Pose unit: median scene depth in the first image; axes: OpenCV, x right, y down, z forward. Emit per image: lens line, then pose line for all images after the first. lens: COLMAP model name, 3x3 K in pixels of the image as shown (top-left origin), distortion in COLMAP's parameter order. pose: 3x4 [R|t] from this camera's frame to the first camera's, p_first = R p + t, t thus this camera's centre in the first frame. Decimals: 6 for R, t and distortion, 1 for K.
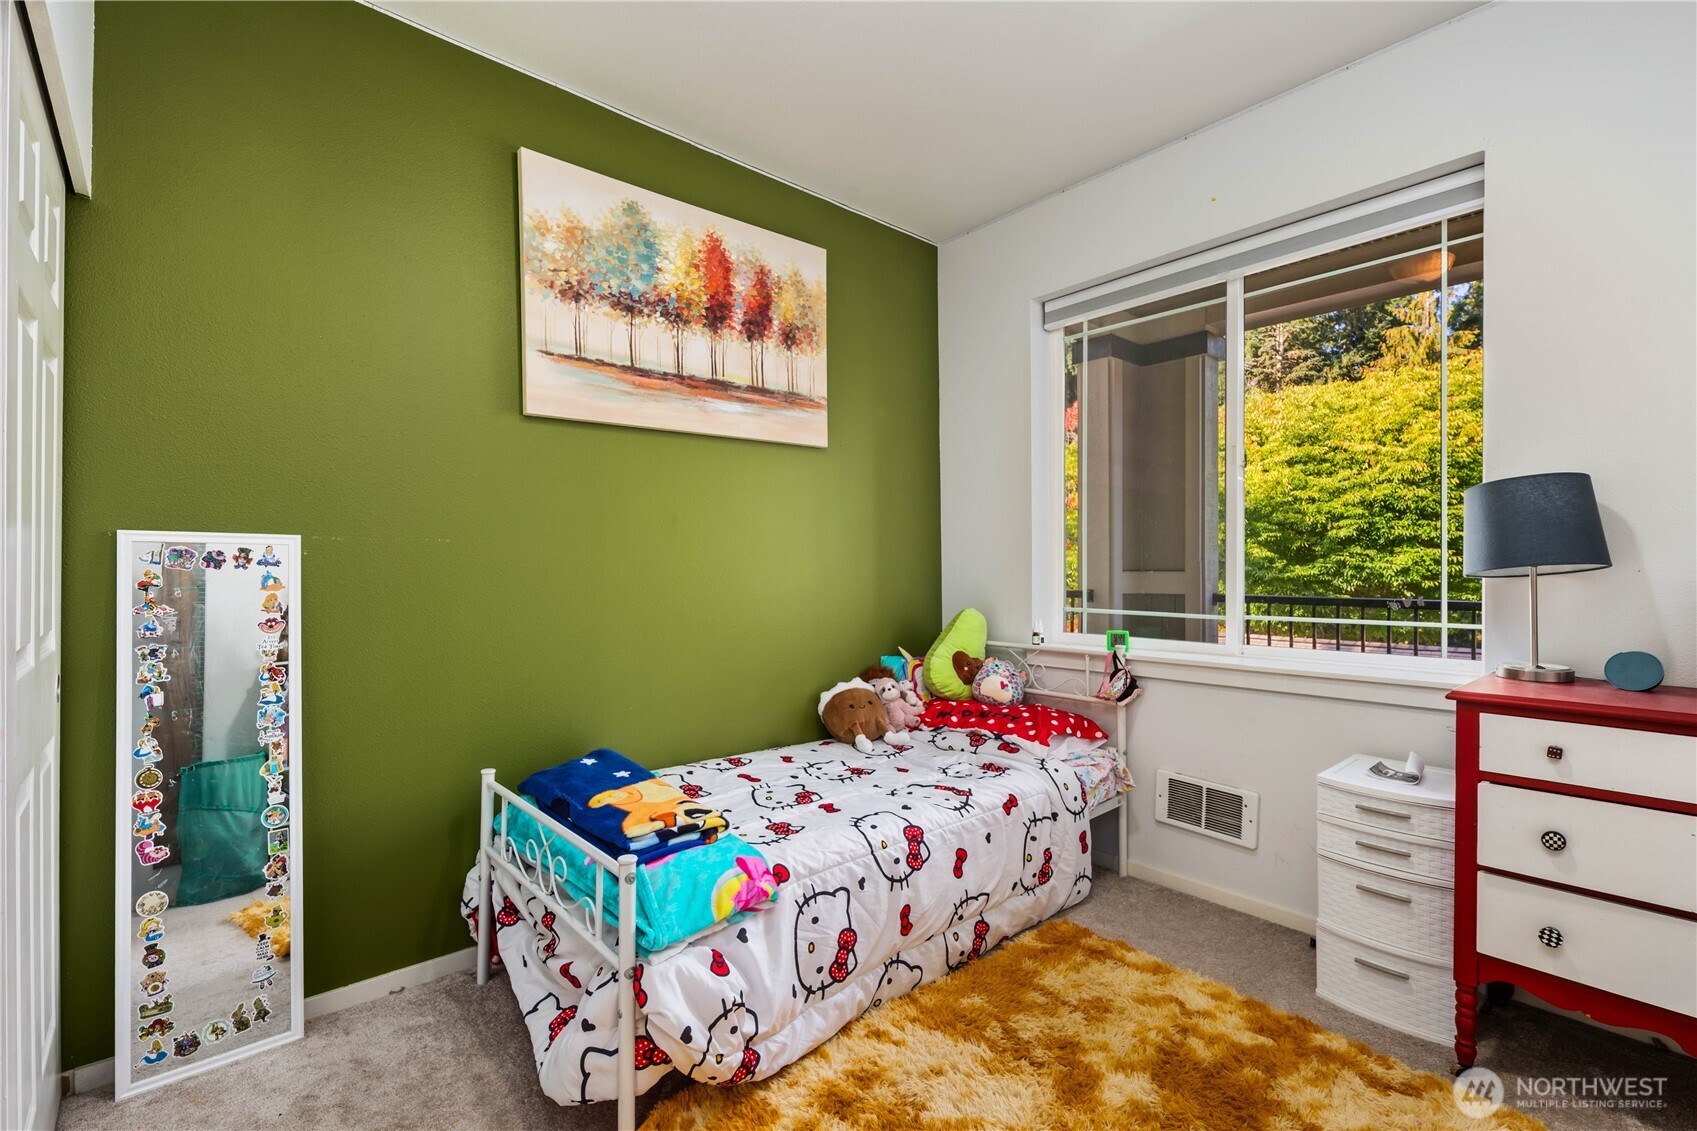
lens RADIAL K [[748.2, 0, 850.9], [0, 748.2, 554.1], [0, 0, 1]] dist [-0.001456, -0.000169]
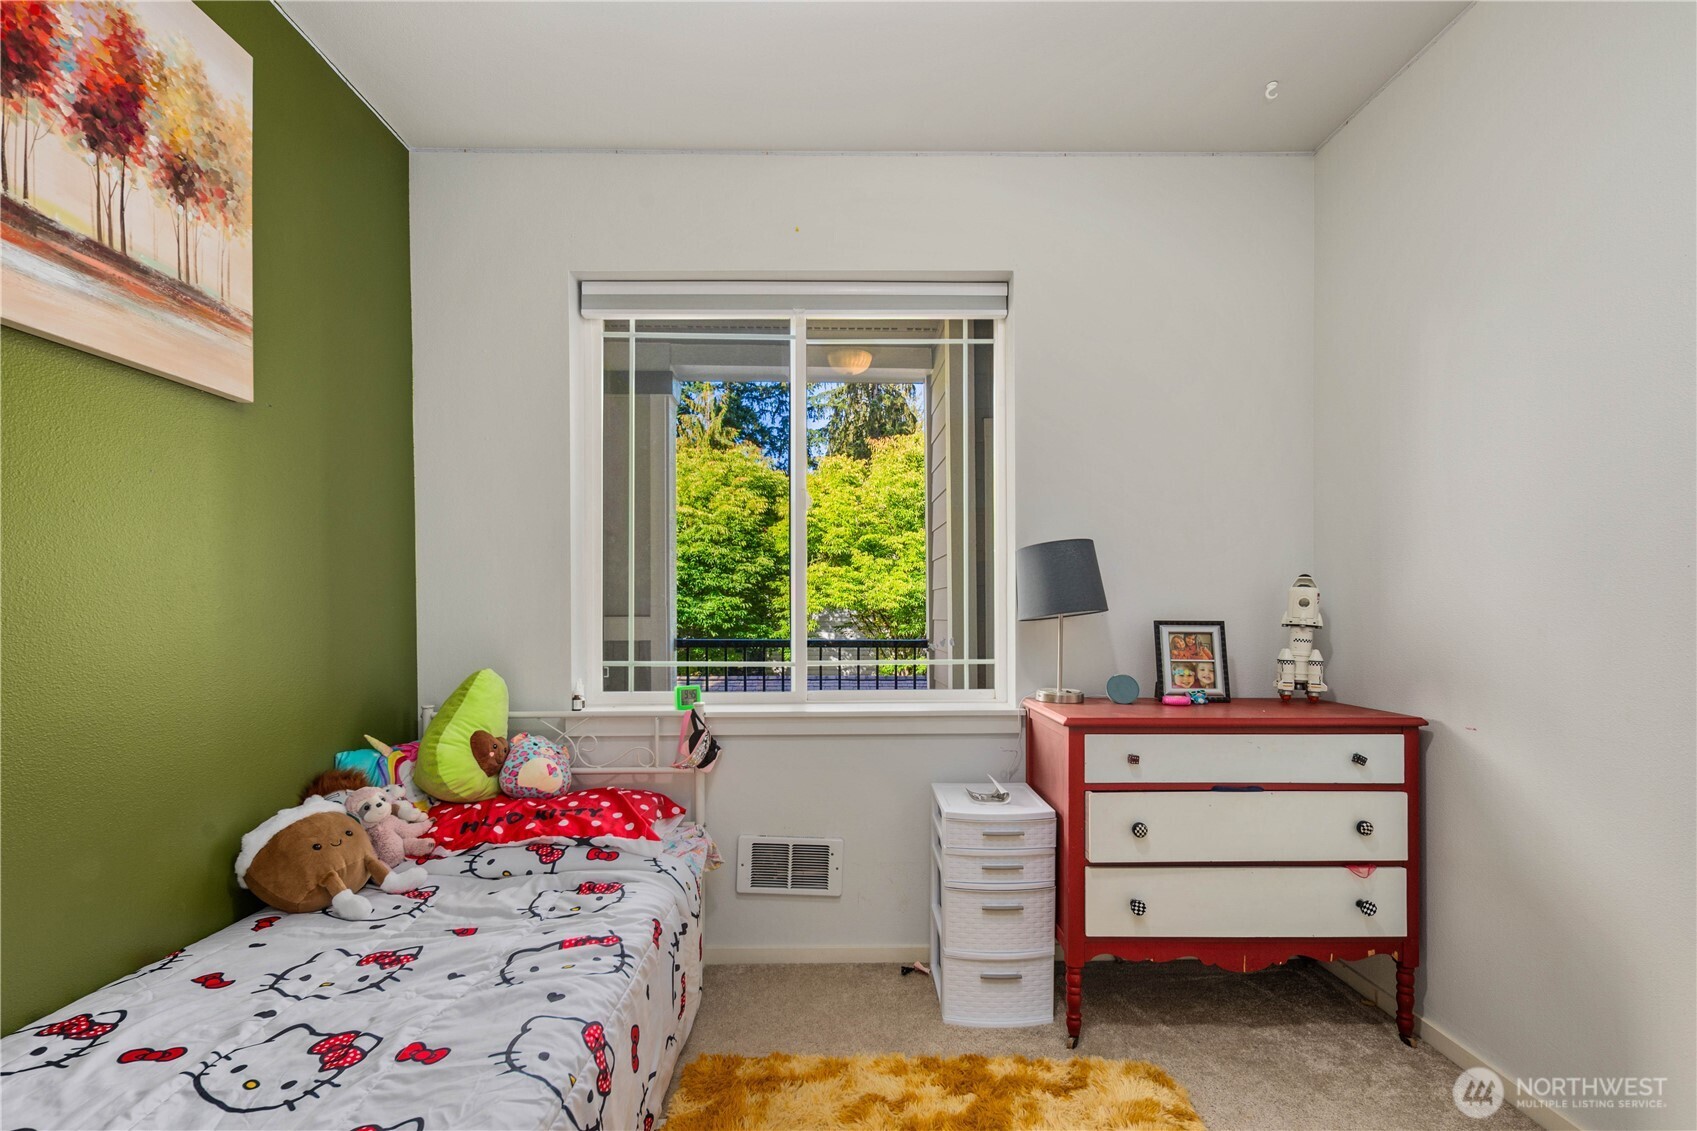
lens RADIAL K [[739.0, 0, 850.7], [0, 739.0, 603.6], [0, 0, 1]] dist [0.005769, -0.004802]
pose [[0.649746, 0.009527, 0.760092, -0.180563], [-0.012992, 0.999915, -0.001427, 0.006323], [-0.760041, -0.008948, 0.649814, 0.313366]]
